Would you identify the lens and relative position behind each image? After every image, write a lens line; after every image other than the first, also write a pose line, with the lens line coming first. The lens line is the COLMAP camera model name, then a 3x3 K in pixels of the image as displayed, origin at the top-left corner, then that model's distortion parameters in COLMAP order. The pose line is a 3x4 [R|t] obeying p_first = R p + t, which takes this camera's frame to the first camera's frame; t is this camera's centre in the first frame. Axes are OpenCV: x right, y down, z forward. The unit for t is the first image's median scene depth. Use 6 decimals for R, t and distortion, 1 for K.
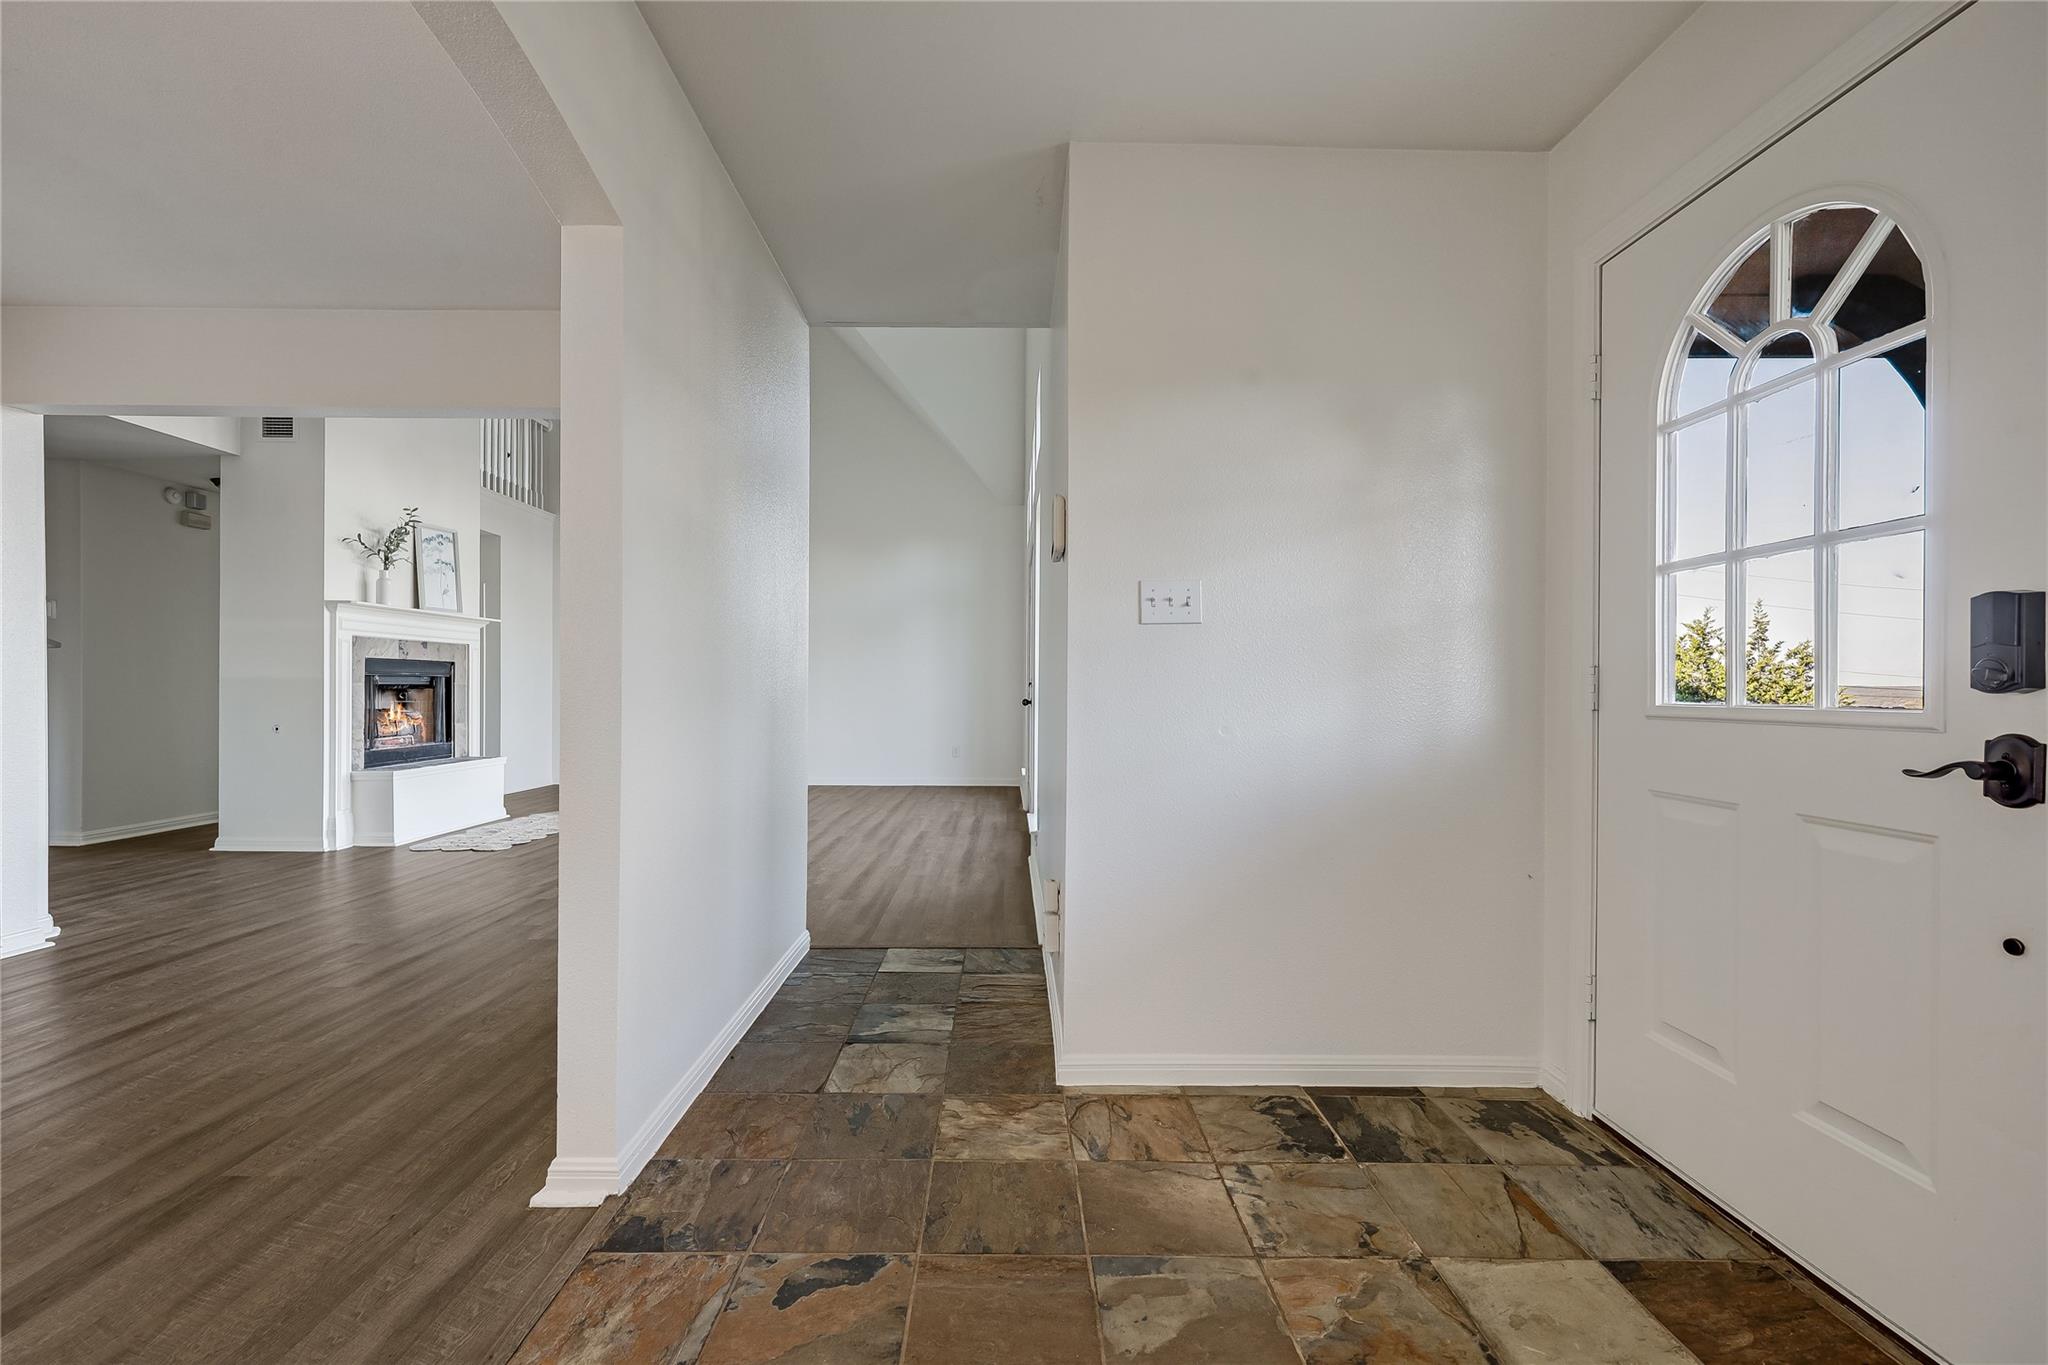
lens RADIAL K [[866.6, 0, 1024.0], [0, 866.6, 682.5], [0, 0, 1]] dist [0.000289, -0.000101]
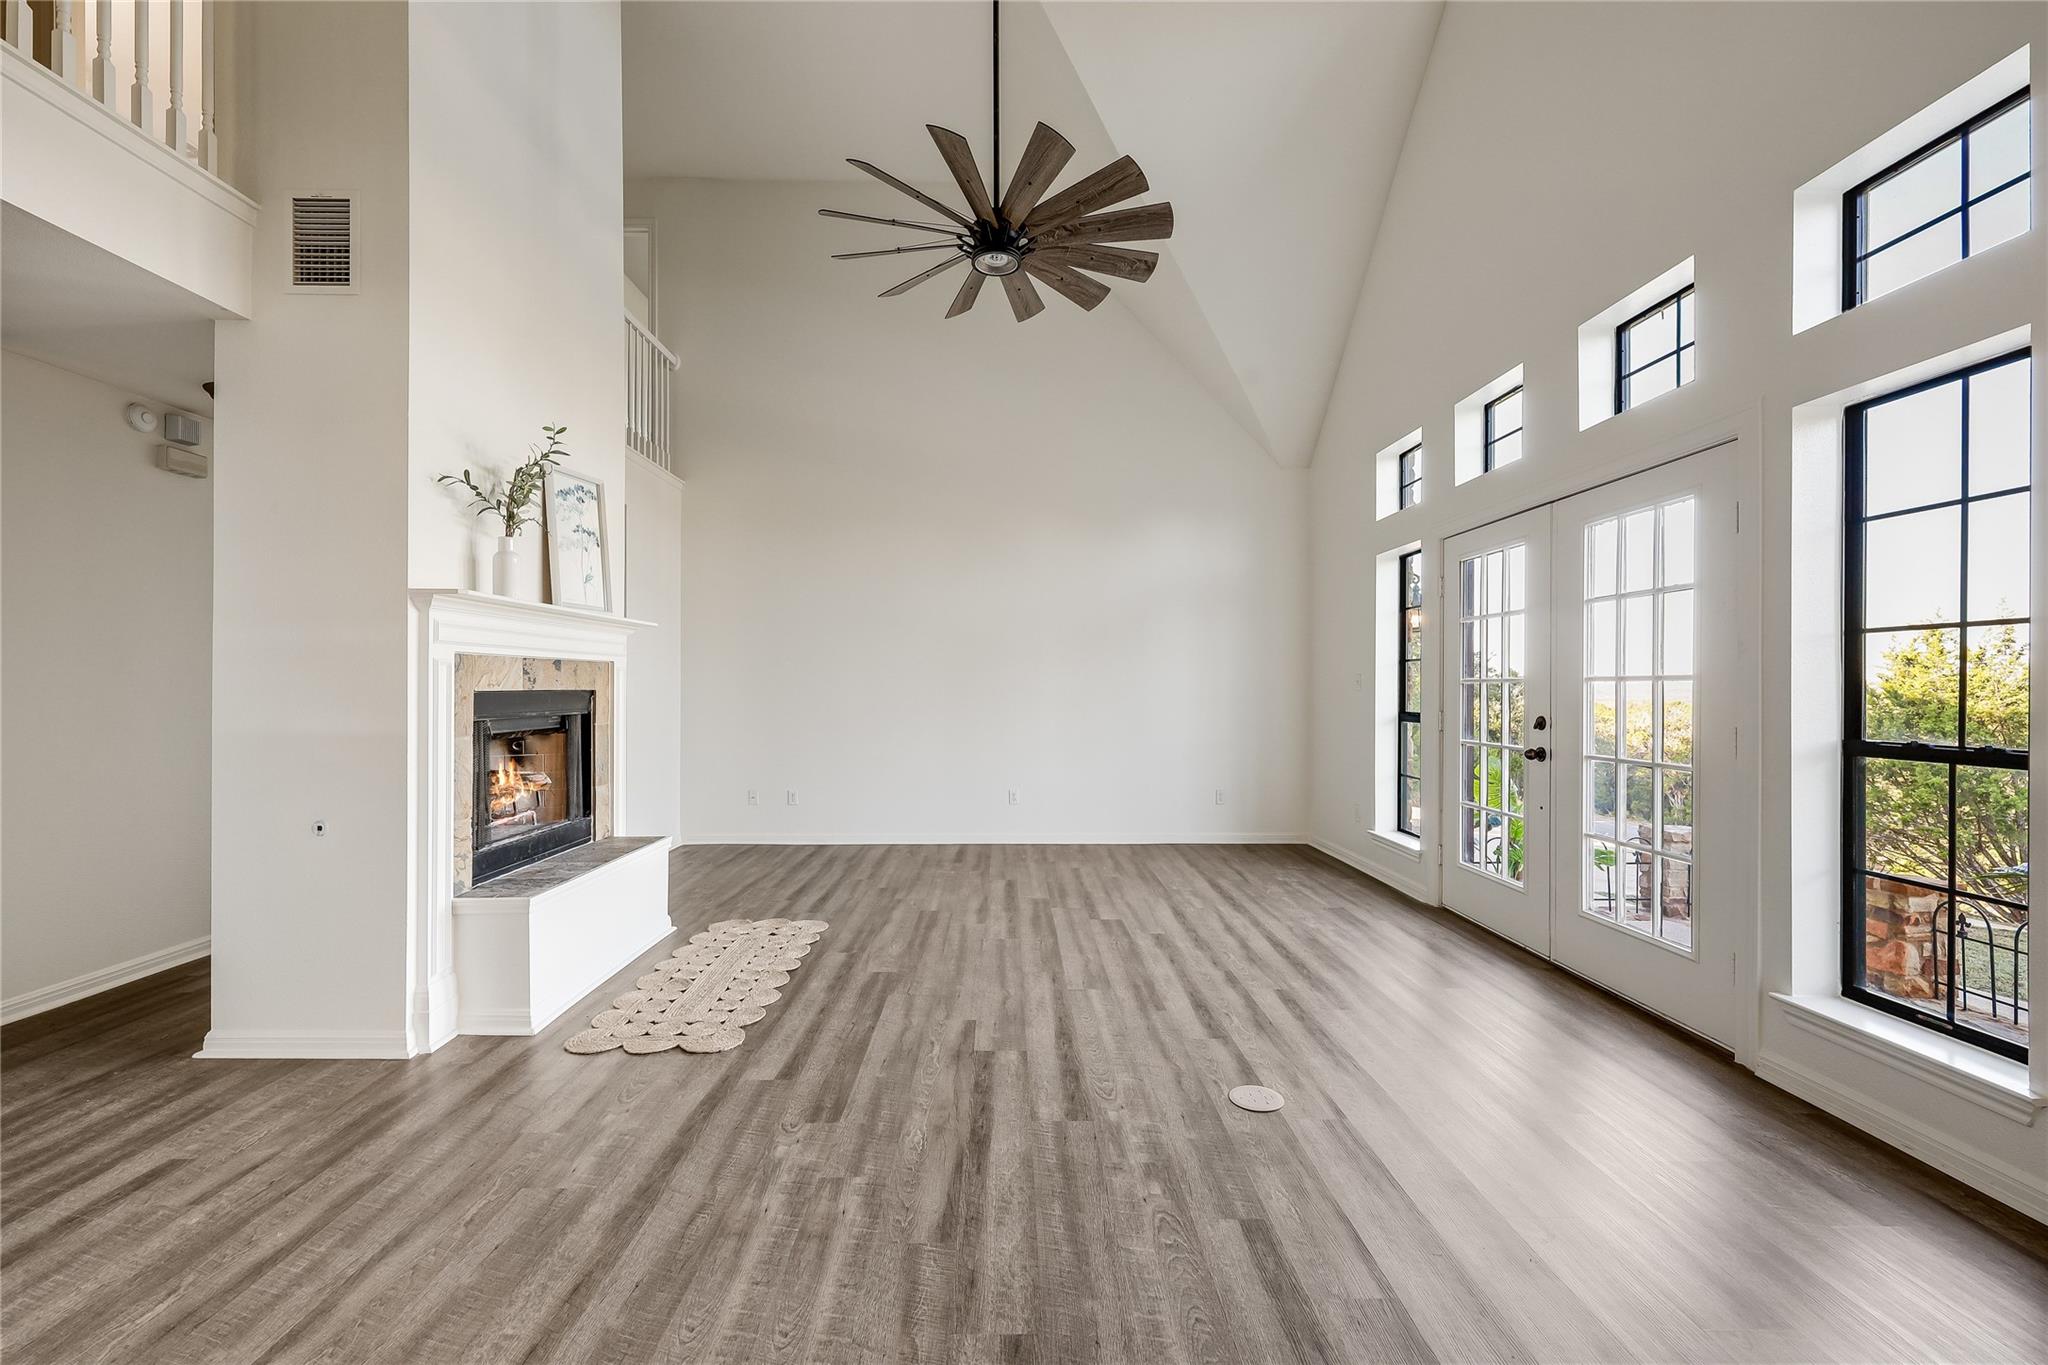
lens RADIAL K [[825.0, 0, 1013.8], [0, 825.0, 679.2], [0, 0, 1]] dist [0.000765, 0.000116]
pose [[0.999995, -0.003230, -0.000131, -0.389598], [0.003229, 0.999989, -0.003361, -0.032045], [0.000142, 0.003361, 0.999994, 0.440842]]
